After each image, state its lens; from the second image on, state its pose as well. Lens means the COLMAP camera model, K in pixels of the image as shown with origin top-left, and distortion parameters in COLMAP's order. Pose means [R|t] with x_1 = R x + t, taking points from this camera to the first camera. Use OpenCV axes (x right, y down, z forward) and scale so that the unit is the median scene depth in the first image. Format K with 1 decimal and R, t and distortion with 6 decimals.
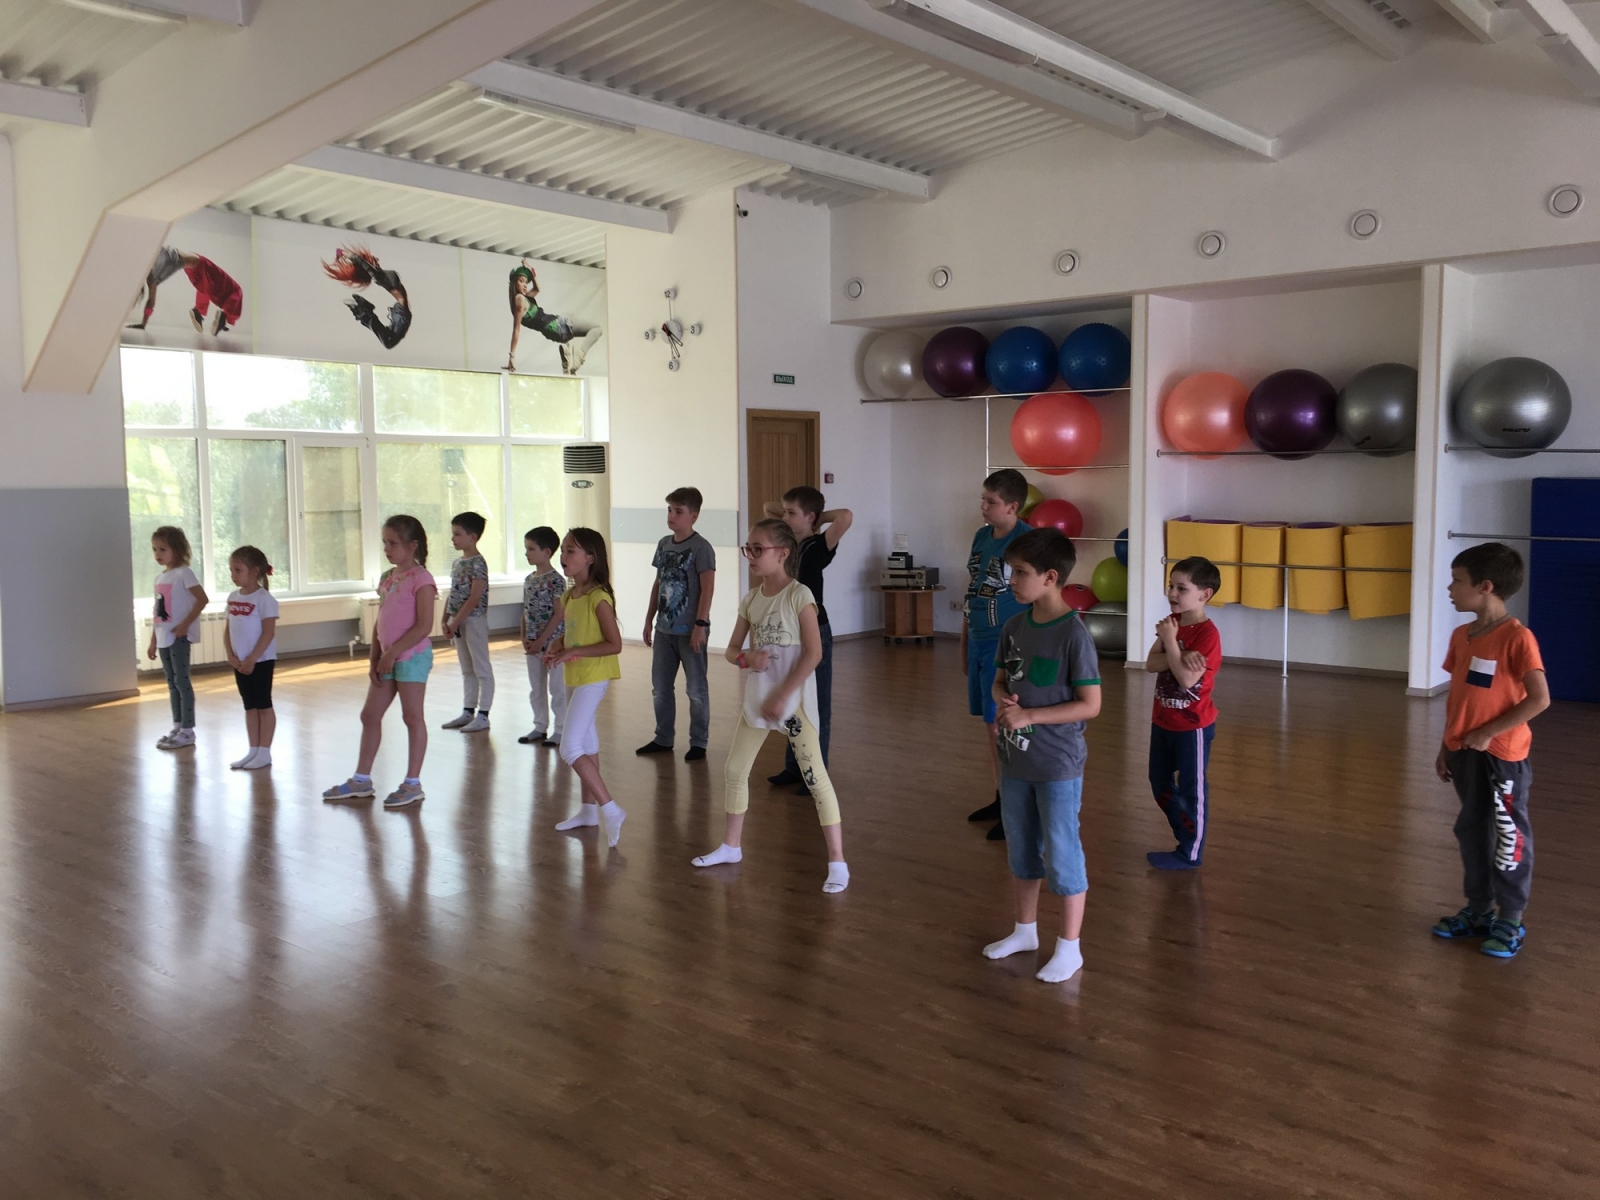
lens RADIAL K [[1360.2, 0, 800.0], [0, 1360.2, 600.0], [0, 0, 1]] dist [0.058677, -0.088999]
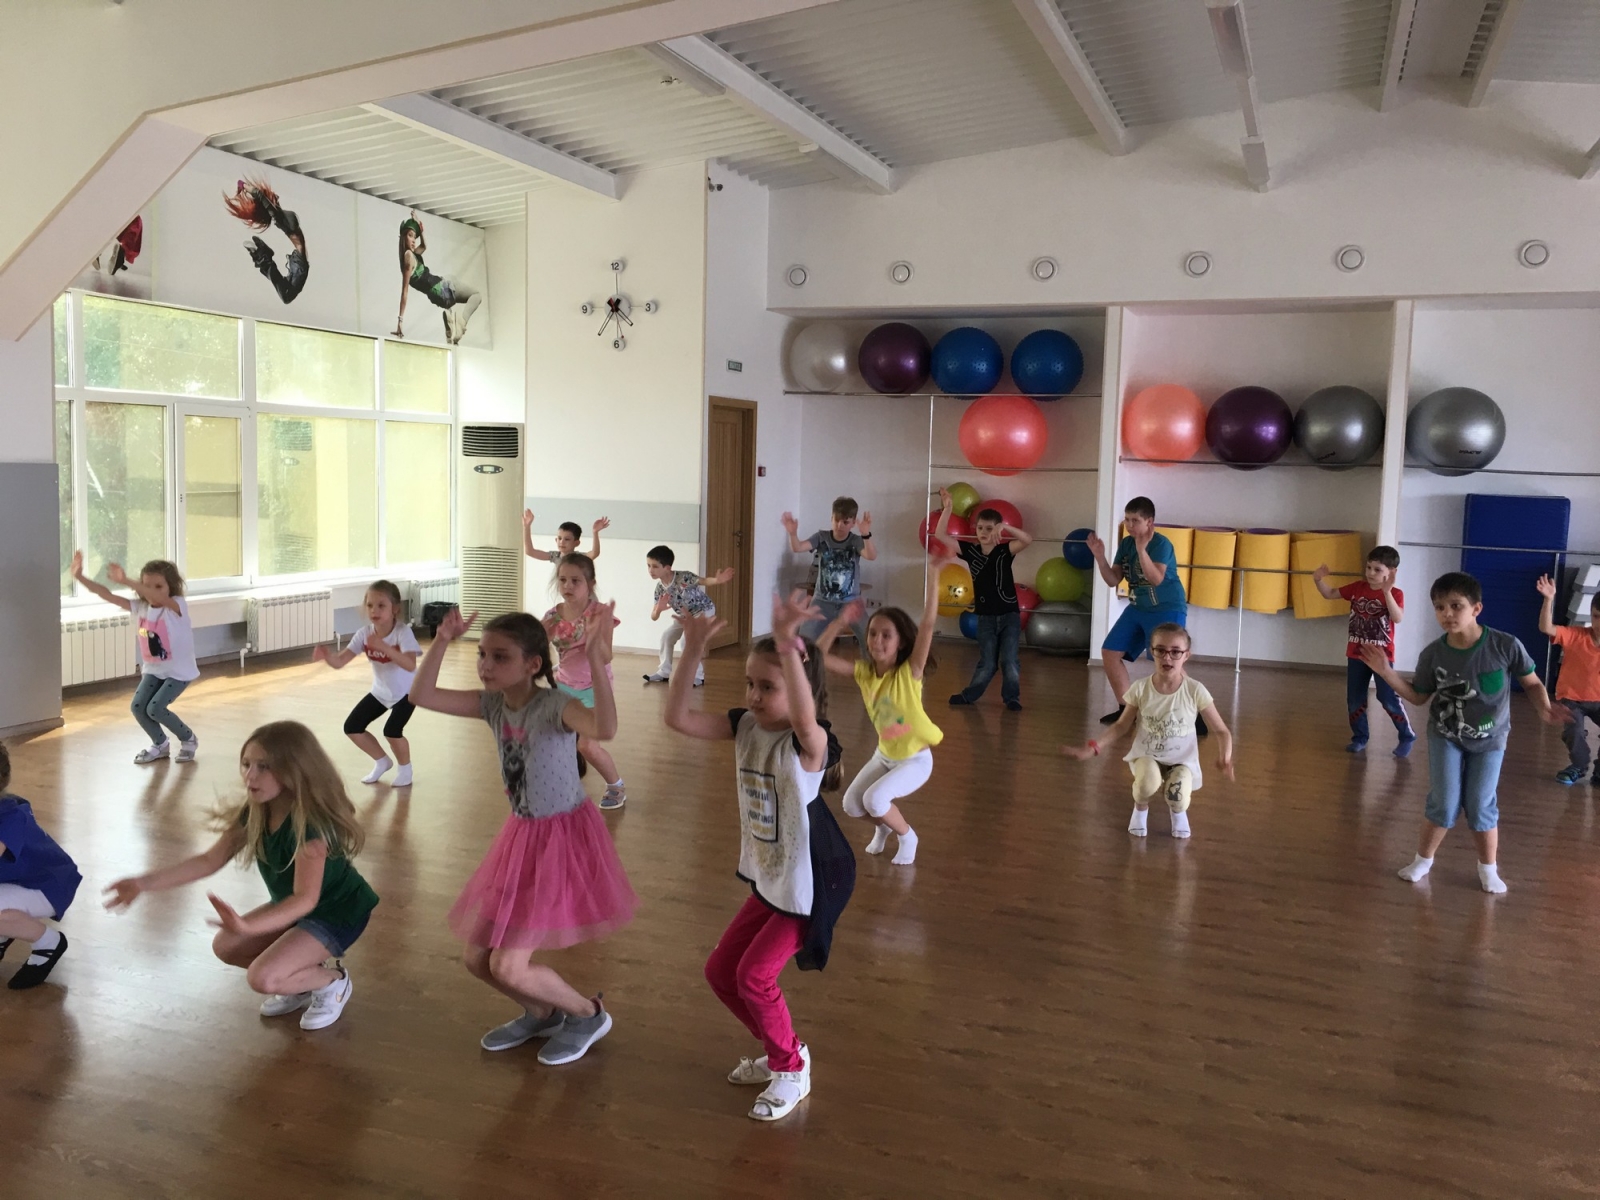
lens RADIAL K [[1363.6, 0, 817.7], [0, 1363.6, 588.7], [0, 0, 1]] dist [0.065313, -0.095388]
pose [[0.940187, 0.000561, 0.340659, -0.282917], [-0.001691, 0.999994, 0.003020, -0.010264], [-0.340656, -0.003416, 0.940182, 0.086687]]
